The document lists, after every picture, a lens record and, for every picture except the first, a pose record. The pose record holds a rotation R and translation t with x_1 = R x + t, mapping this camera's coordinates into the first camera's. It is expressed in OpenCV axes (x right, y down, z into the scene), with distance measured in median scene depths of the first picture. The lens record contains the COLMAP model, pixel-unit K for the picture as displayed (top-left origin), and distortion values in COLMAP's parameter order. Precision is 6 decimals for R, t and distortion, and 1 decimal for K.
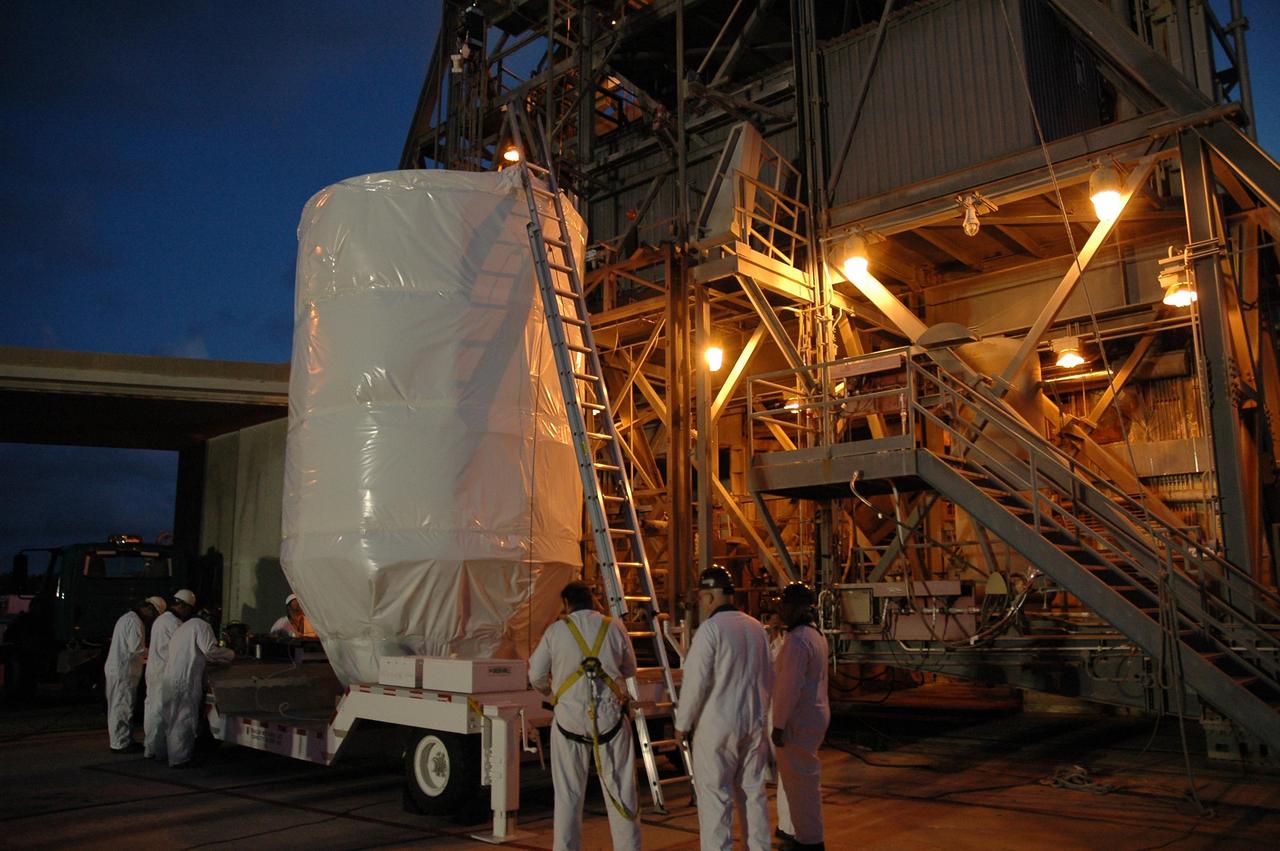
lens RADIAL K [[965.2, 0, 617.9], [0, 965.2, 437.6], [0, 0, 1]] dist [-0.185899, 0.176122]
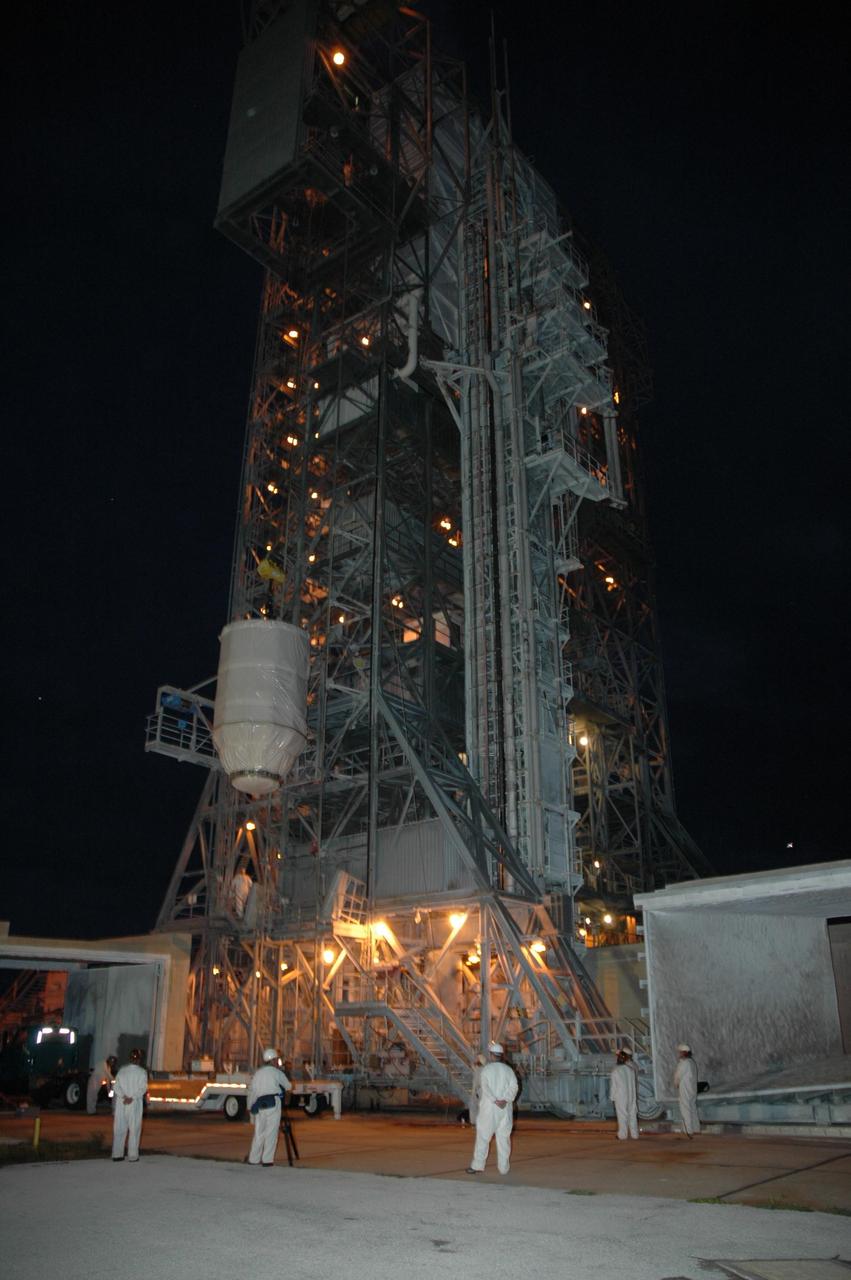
lens RADIAL K [[965.2, 0, 425.5], [0, 965.2, 640.0], [0, 0, 1]] dist [-0.185899, 0.176122]
pose [[0.995547, 0.035107, 0.087487, 0.110675], [-0.013559, 0.971744, -0.235646, -0.327578], [-0.093288, 0.233410, 0.967893, -1.703669]]
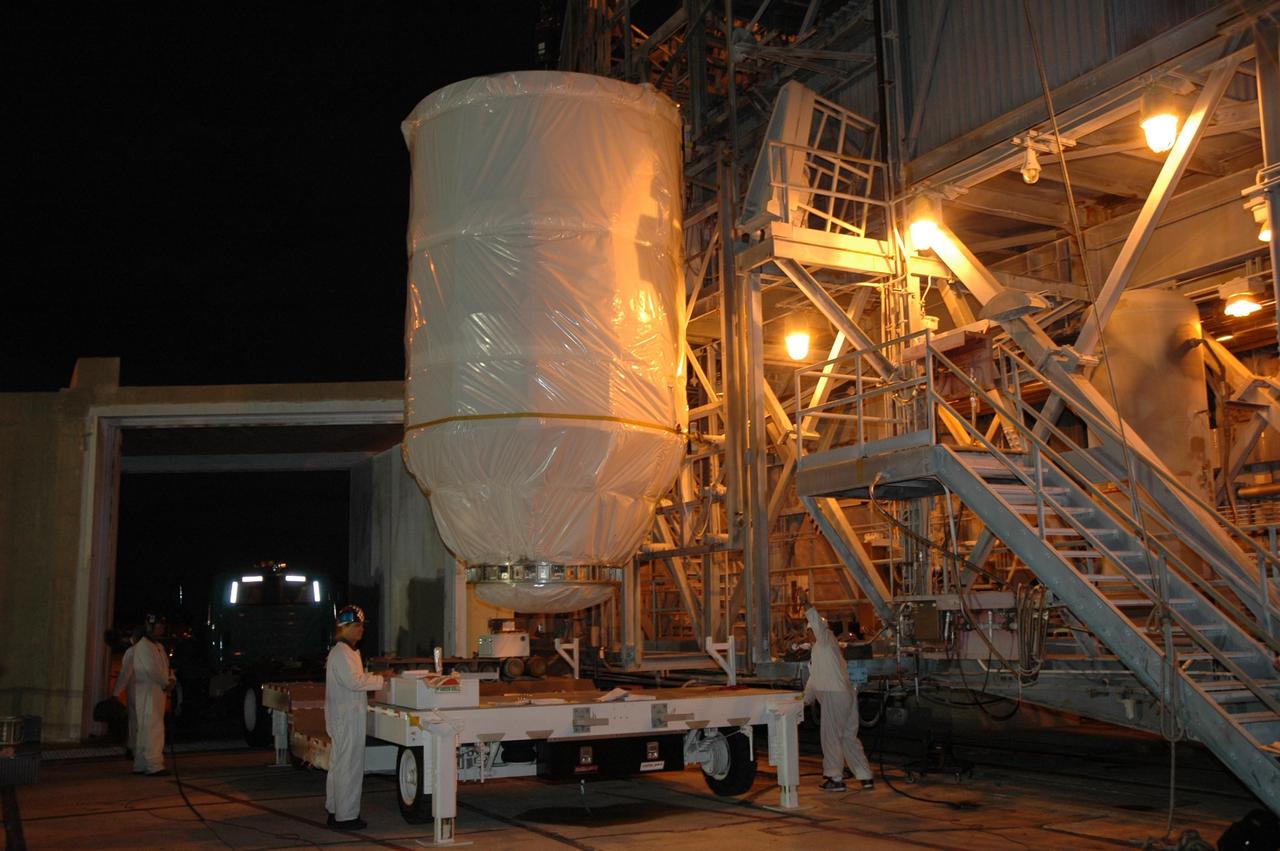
lens RADIAL K [[1176.5, 0, 638.2], [0, 1176.5, 442.5], [0, 0, 1]] dist [-0.062088, 0.027781]
pose [[0.944544, -0.059905, -0.322876, 0.326816], [0.068866, 0.997491, 0.016390, -0.021366], [0.321084, -0.037716, 0.946299, -0.101548]]
